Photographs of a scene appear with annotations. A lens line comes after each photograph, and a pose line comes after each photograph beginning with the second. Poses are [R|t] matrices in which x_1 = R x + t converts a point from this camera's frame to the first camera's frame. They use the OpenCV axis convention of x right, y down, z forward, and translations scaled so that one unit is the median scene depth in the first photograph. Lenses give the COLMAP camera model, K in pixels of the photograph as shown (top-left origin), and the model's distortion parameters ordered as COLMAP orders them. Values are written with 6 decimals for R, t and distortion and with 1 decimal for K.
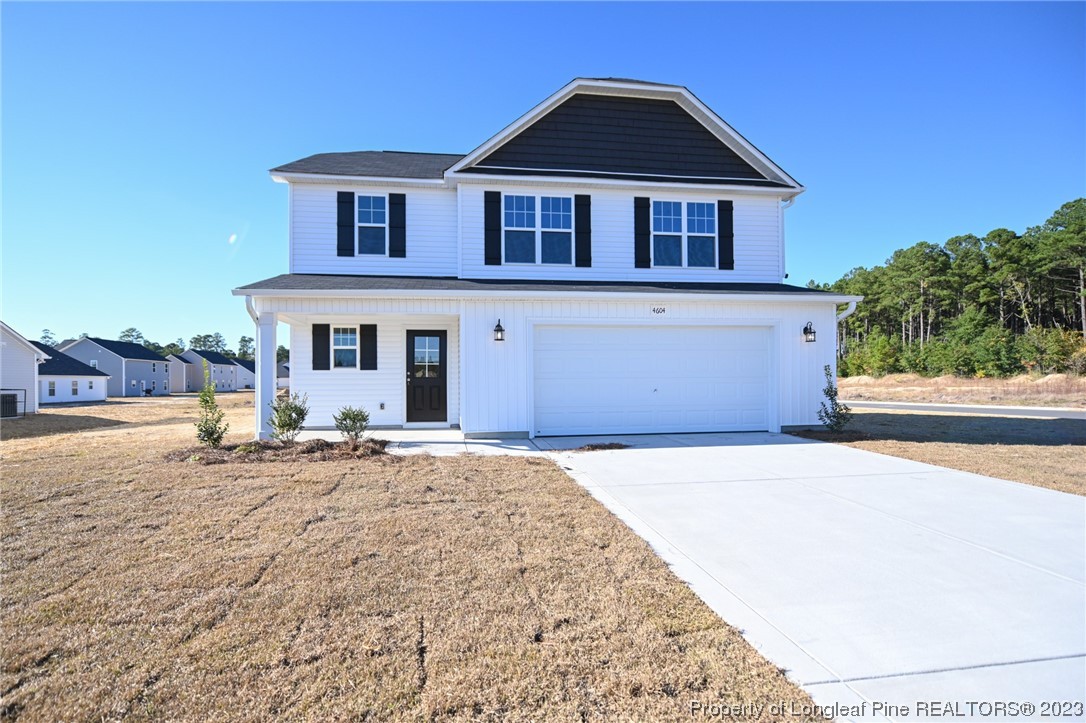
lens RADIAL K [[430.8, 0, 543.2], [0, 430.8, 358.3], [0, 0, 1]] dist [-0.008899, -0.001072]
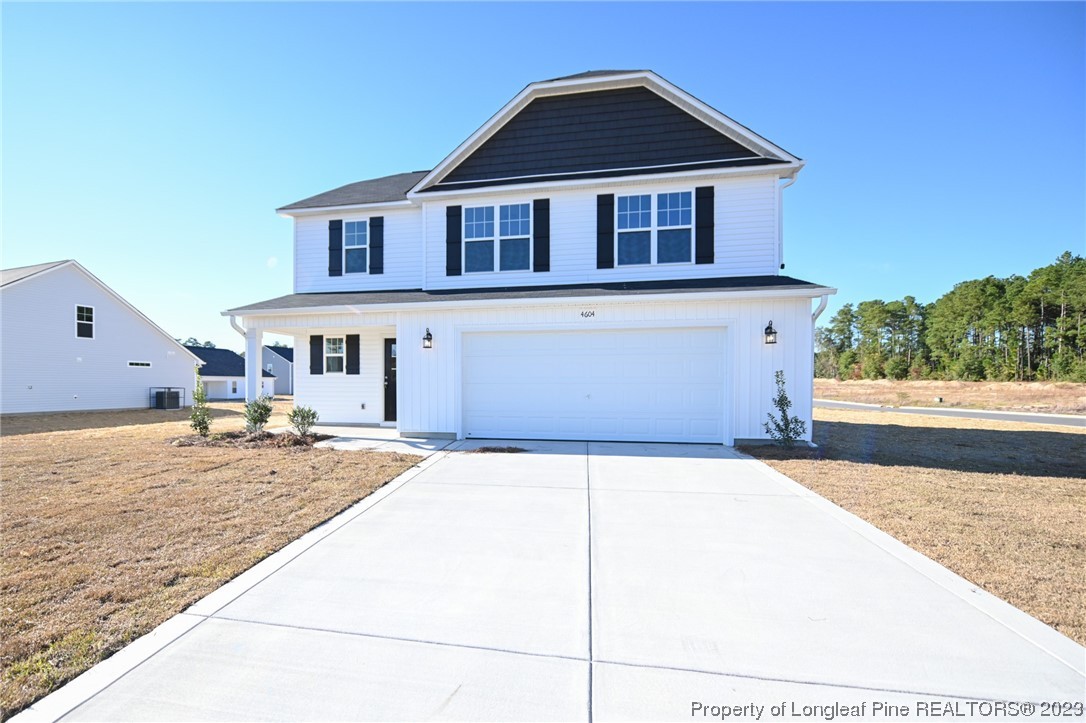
lens RADIAL K [[450.3, 0, 543.8], [0, 450.3, 366.1], [0, 0, 1]] dist [-0.015965, -0.000421]
pose [[0.958183, -0.002280, -0.286147, 0.407175], [0.005885, 0.999914, 0.011738, -0.005543], [0.286096, -0.012931, 0.958114, 0.000001]]
